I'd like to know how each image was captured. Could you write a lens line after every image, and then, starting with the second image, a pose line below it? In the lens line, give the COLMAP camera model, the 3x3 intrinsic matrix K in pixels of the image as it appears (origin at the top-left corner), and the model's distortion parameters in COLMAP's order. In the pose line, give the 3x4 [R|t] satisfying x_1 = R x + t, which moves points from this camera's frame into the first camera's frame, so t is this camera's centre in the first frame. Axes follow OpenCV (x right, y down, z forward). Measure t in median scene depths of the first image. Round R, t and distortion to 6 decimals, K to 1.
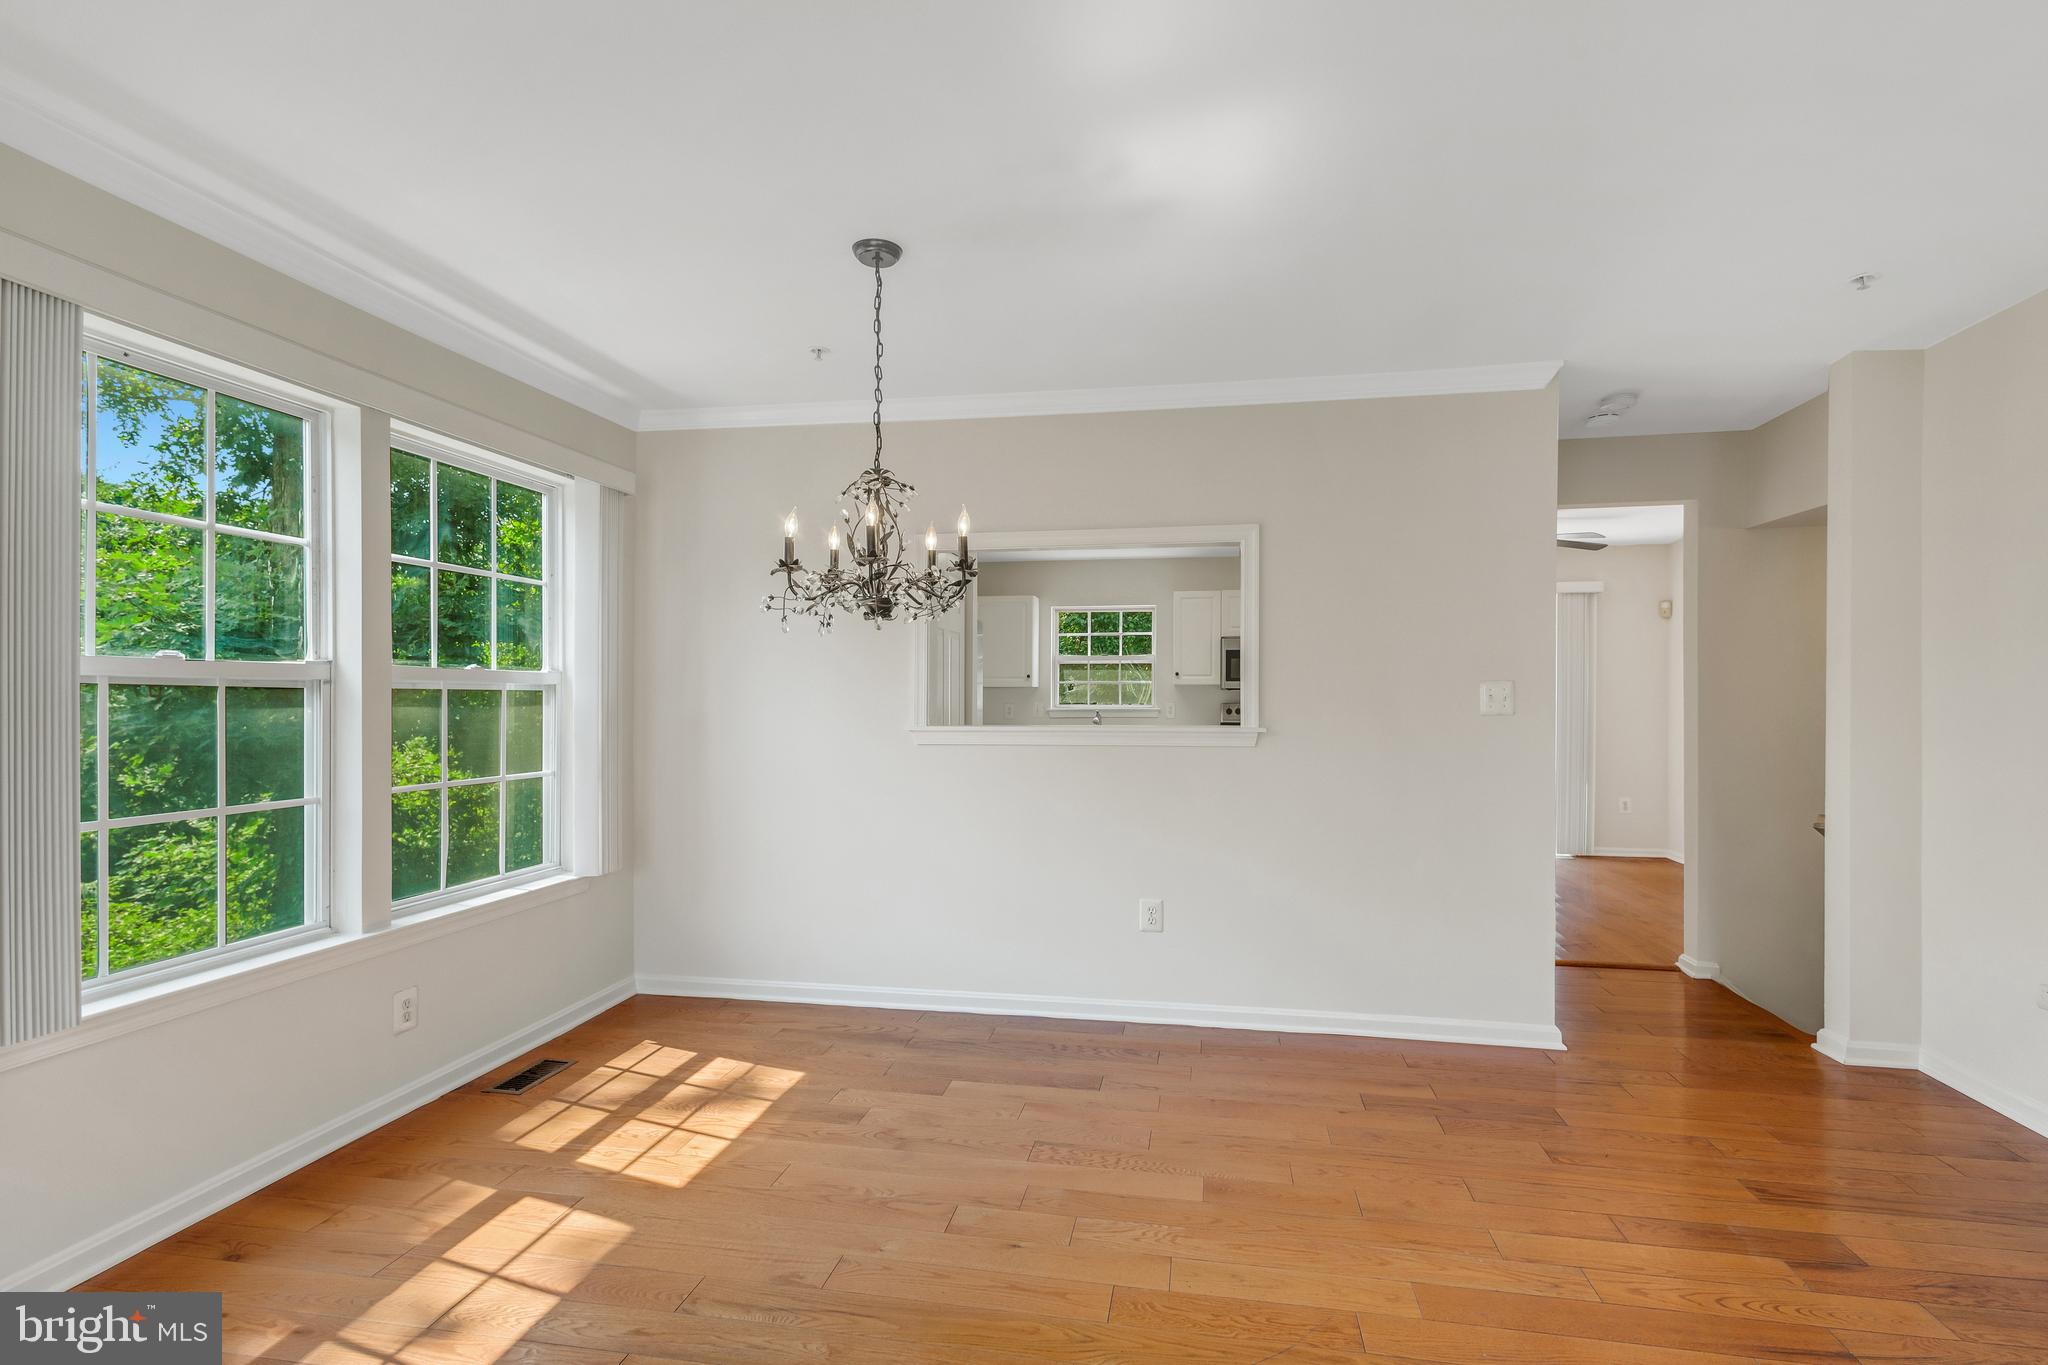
lens RADIAL K [[984.7, 0, 1030.1], [0, 984.7, 696.4], [0, 0, 1]] dist [0.006533, 0.000027]
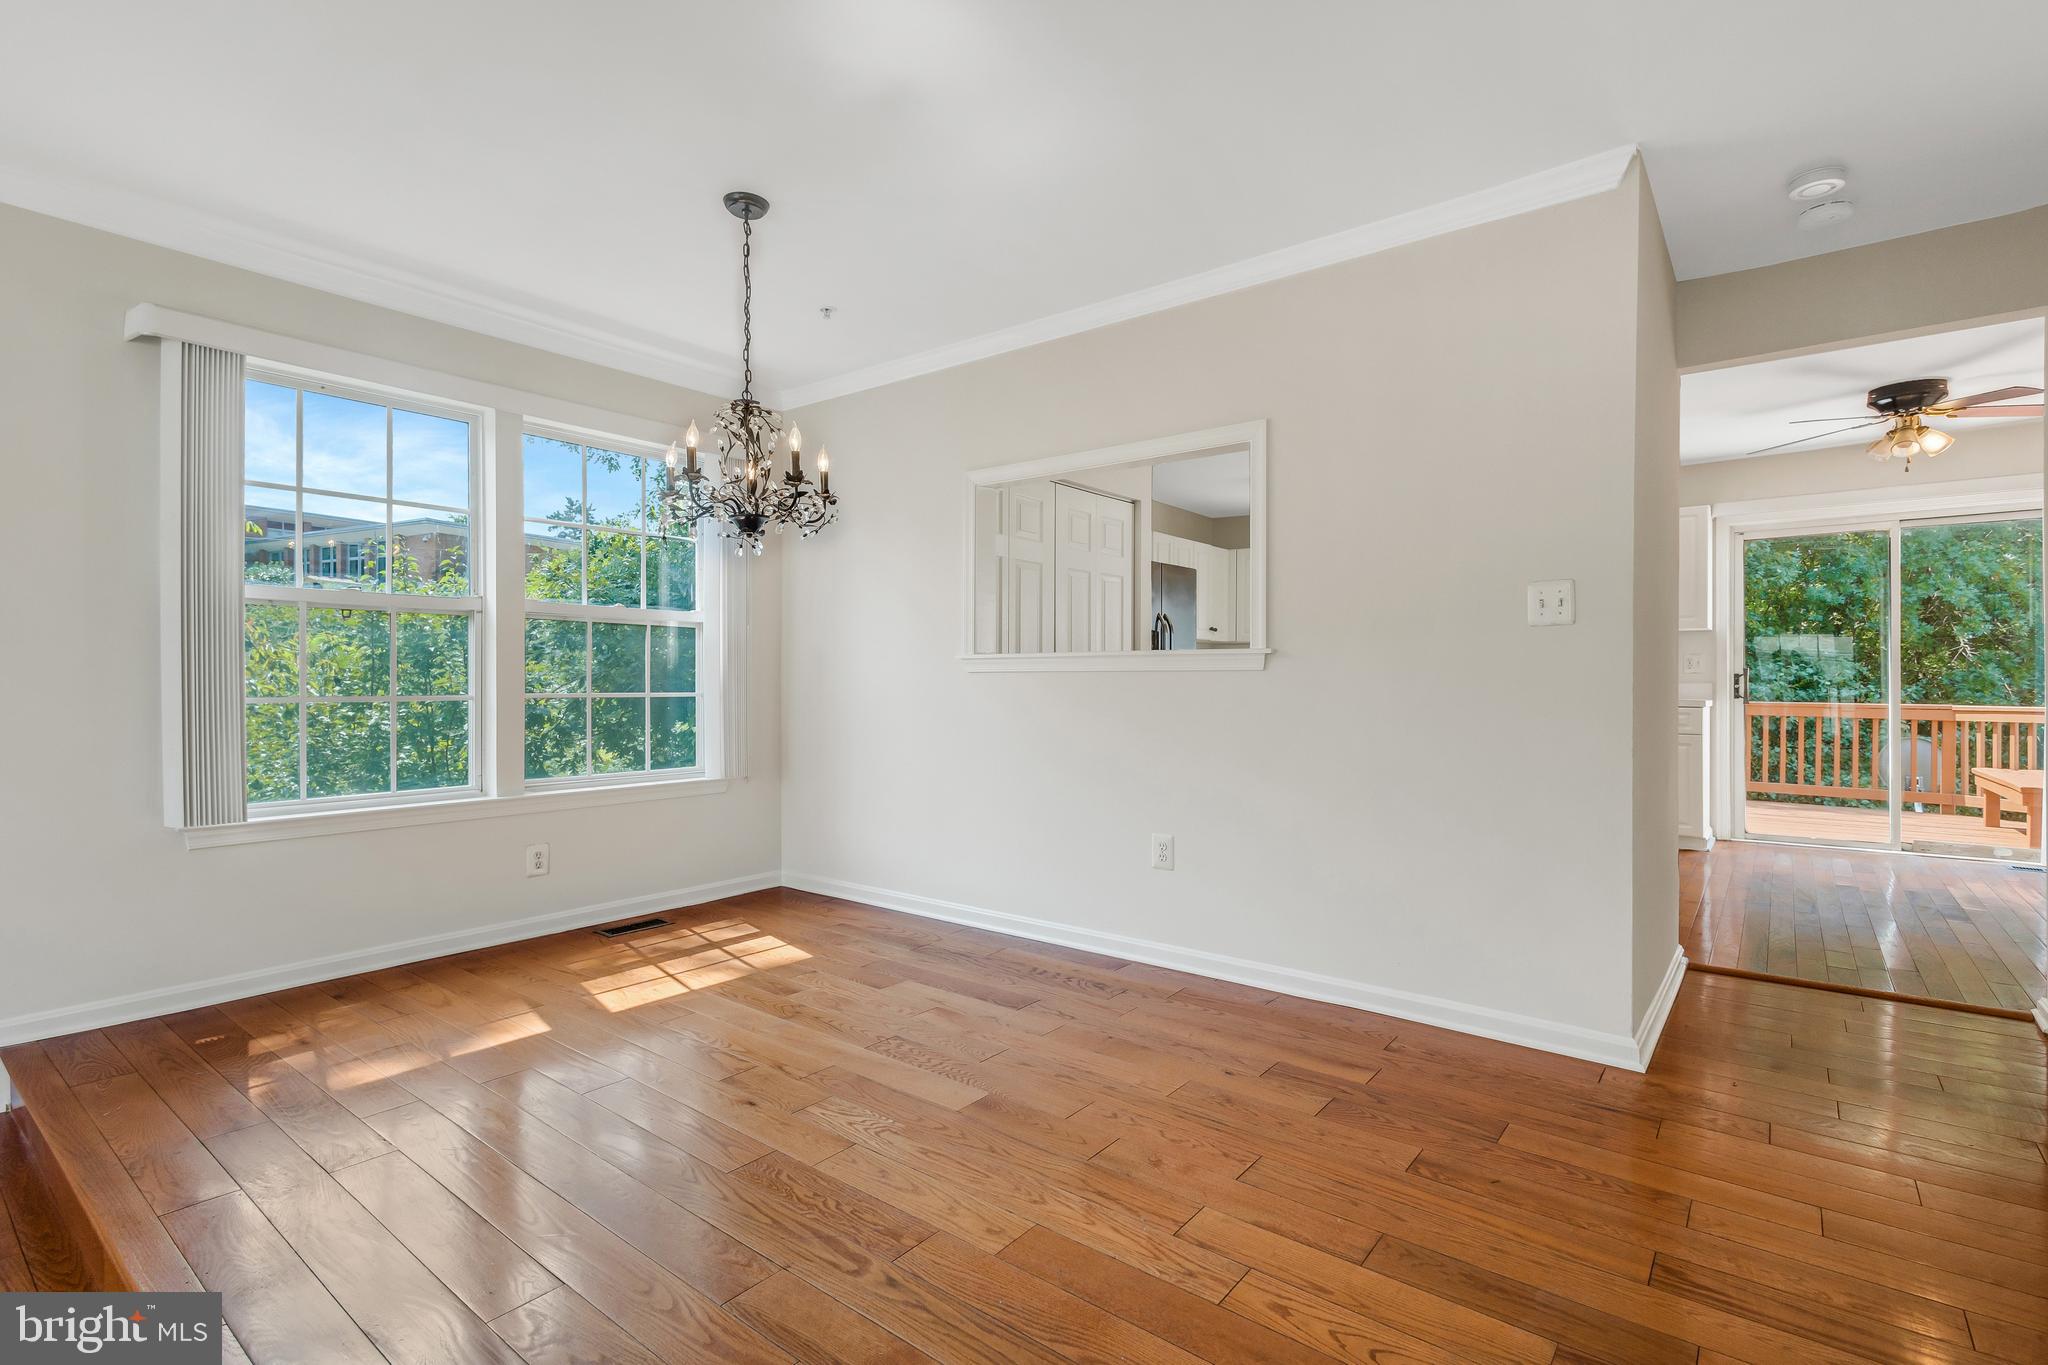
lens RADIAL K [[965.0, 0, 1022.1], [0, 965.0, 678.0], [0, 0, 1]] dist [0.006473, -0.000016]
pose [[0.882049, 0.000577, -0.471157, 0.465685], [-0.000474, 1.000000, 0.000337, 0.060529], [0.471157, -0.000074, 0.882049, 0.135112]]
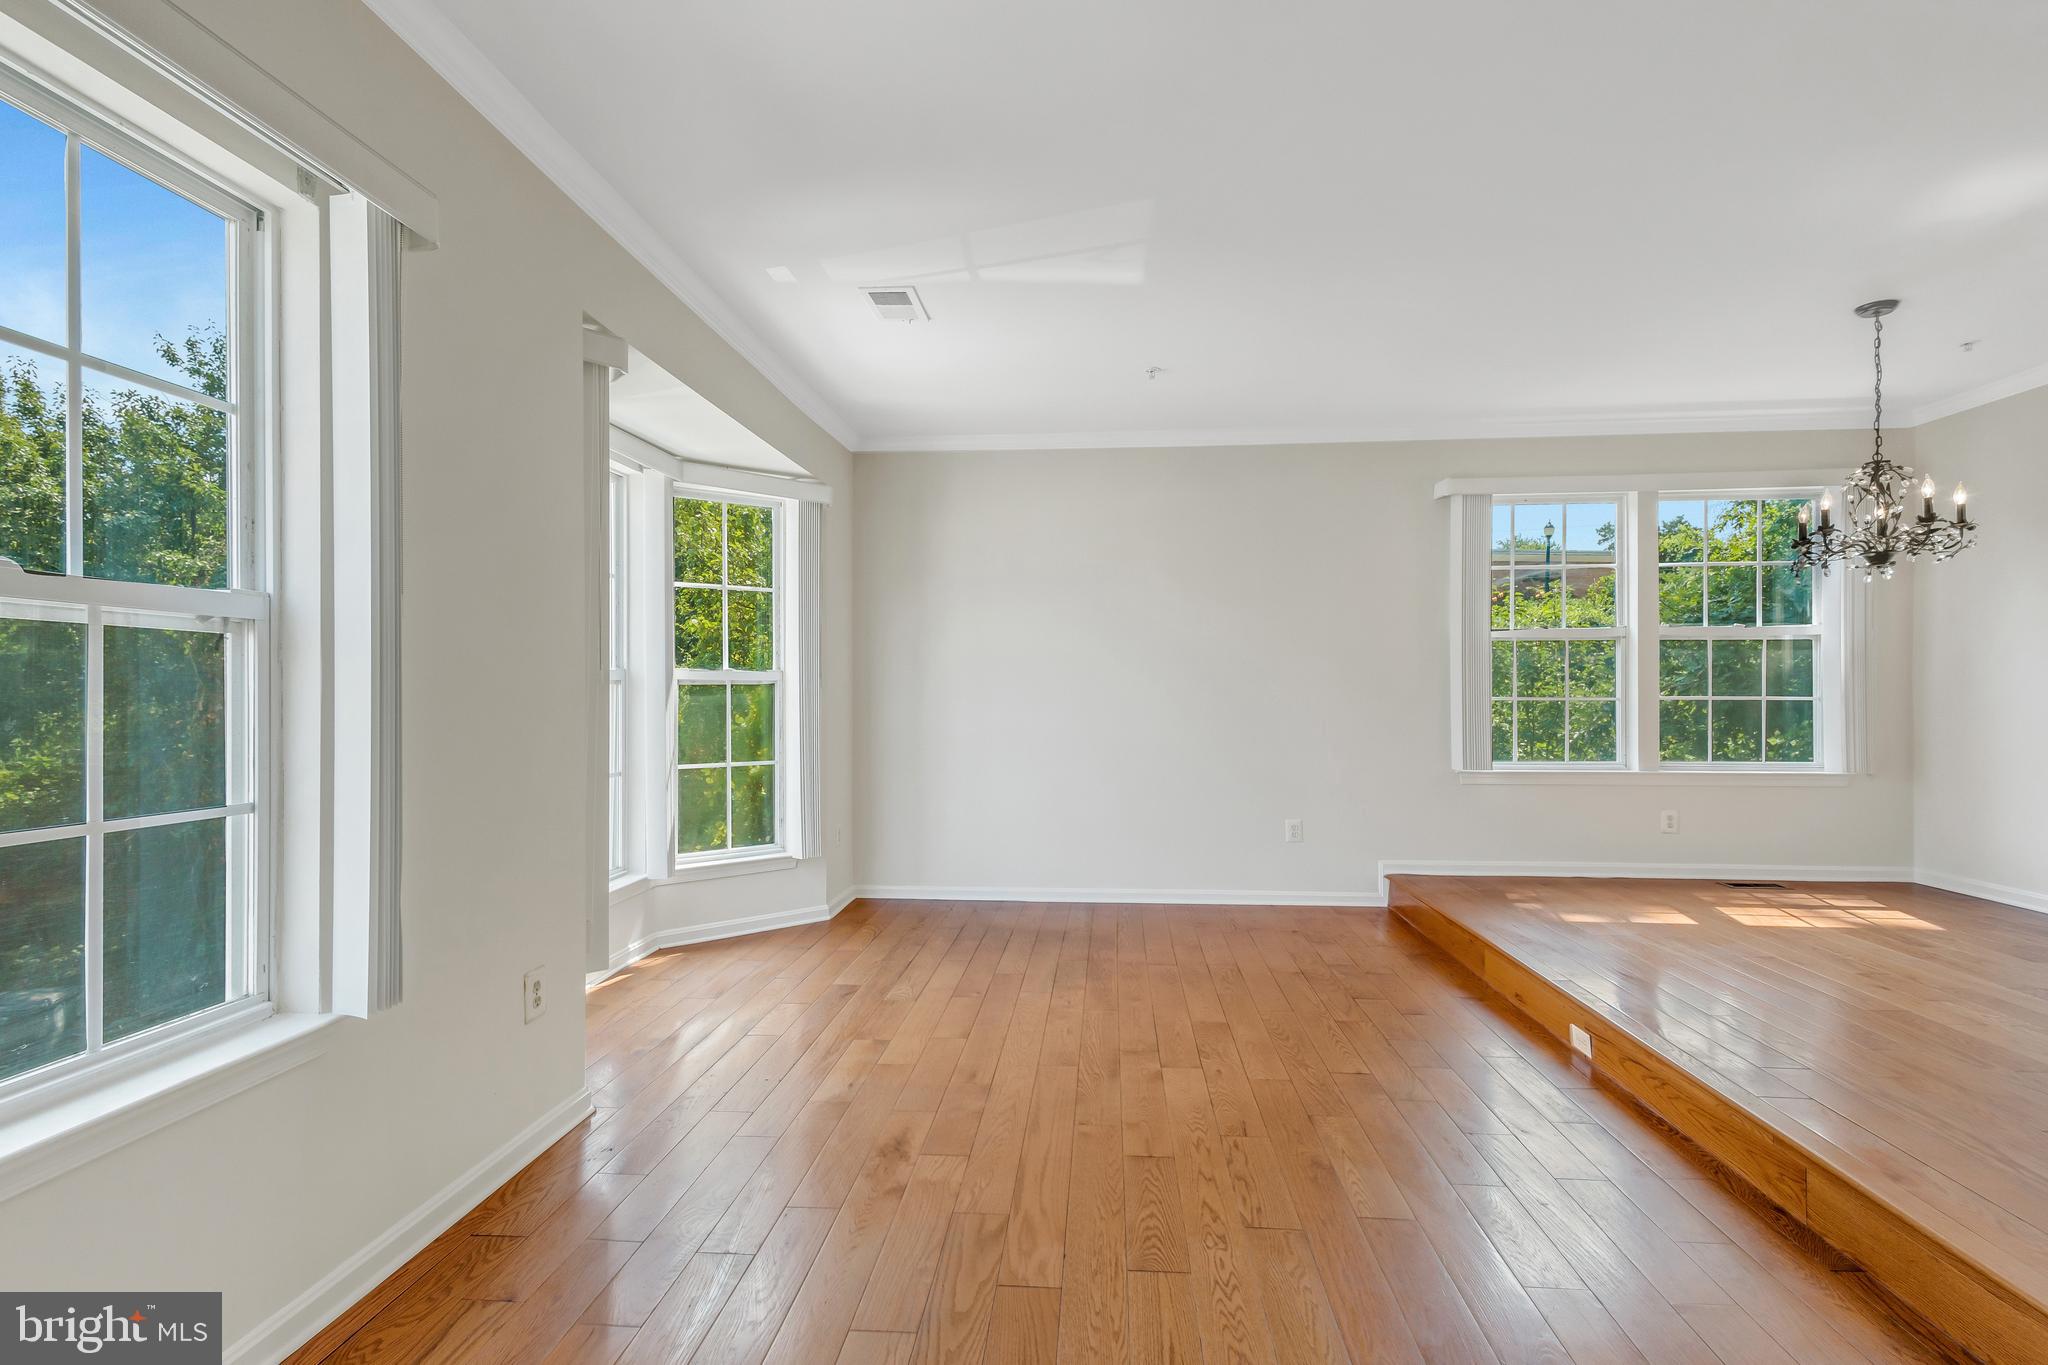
lens RADIAL K [[951.5, 0, 1023.3], [0, 951.5, 701.9], [0, 0, 1]] dist [0.002158, -0.000405]
pose [[0.083300, 0.005730, -0.996508, 0.813670], [0.002740, 0.999978, 0.005979, 0.075873], [0.996521, -0.003228, 0.083283, -0.246815]]
